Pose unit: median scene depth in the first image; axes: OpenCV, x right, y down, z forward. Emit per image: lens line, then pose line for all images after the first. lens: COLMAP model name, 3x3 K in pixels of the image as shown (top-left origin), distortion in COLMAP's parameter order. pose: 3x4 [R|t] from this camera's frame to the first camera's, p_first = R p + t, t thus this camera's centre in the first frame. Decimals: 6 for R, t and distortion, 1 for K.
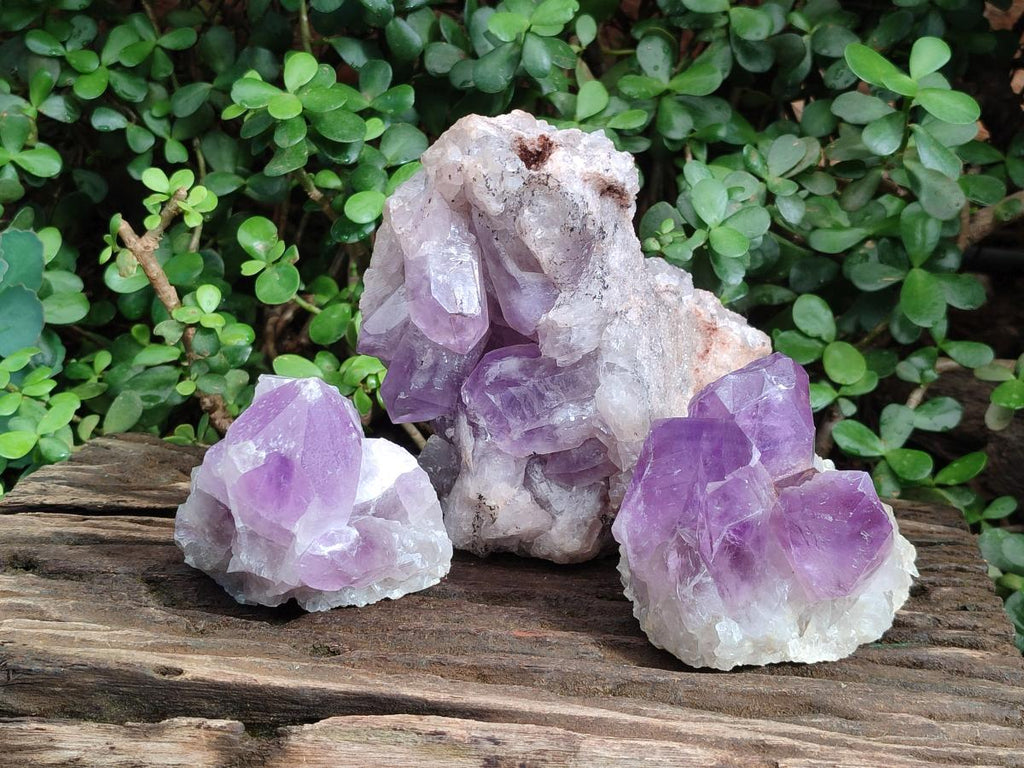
lens RADIAL K [[1580.5, 0, 514.2], [0, 1580.5, 383.7], [0, 0, 1]] dist [0.012424, 0.000000]
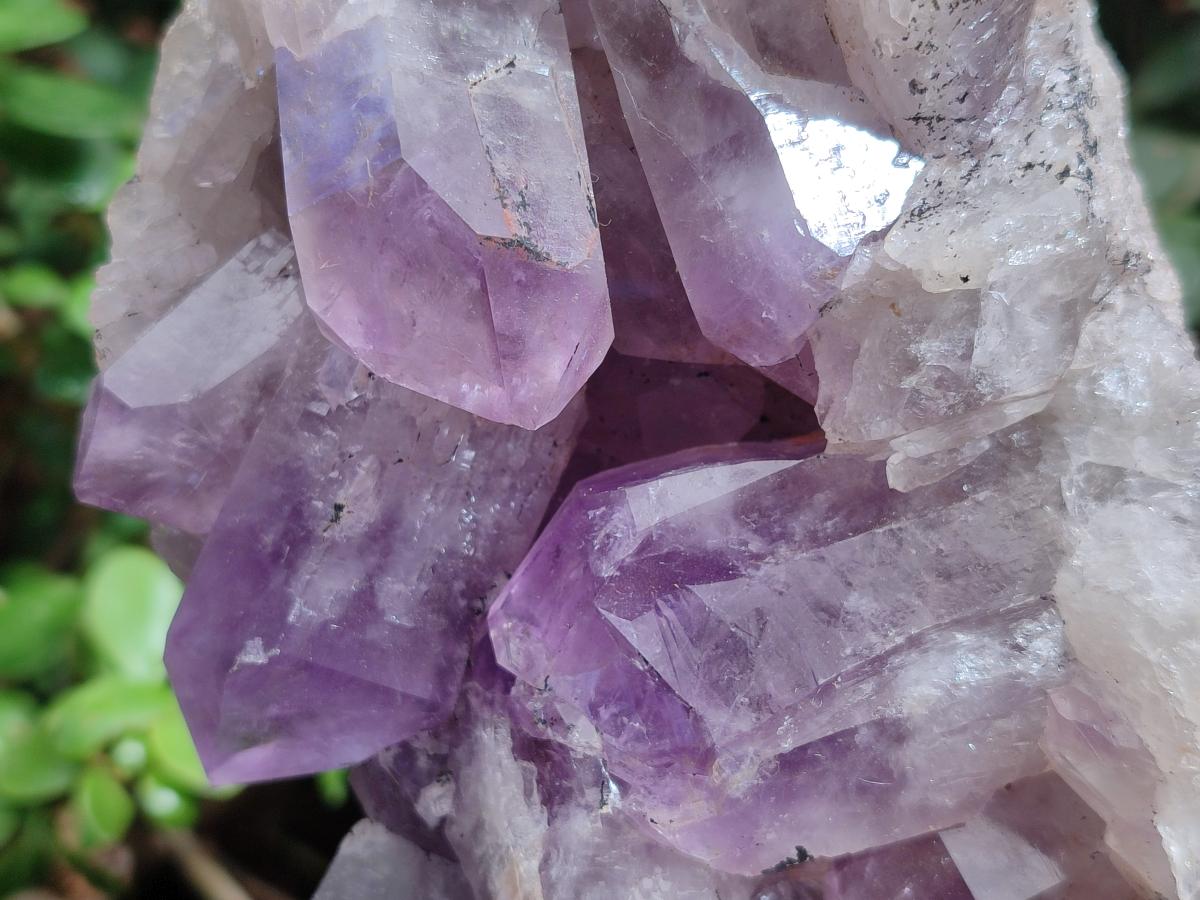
lens RADIAL K [[1852.2, 0, 598.7], [0, 1852.2, 449.1], [0, 0, 1]] dist [0.012424, 0.000000]
pose [[0.987820, -0.003891, 0.155552, -0.063869], [0.042868, 0.967807, -0.248016, 0.053656], [-0.149580, 0.251663, 0.956186, 0.715345]]
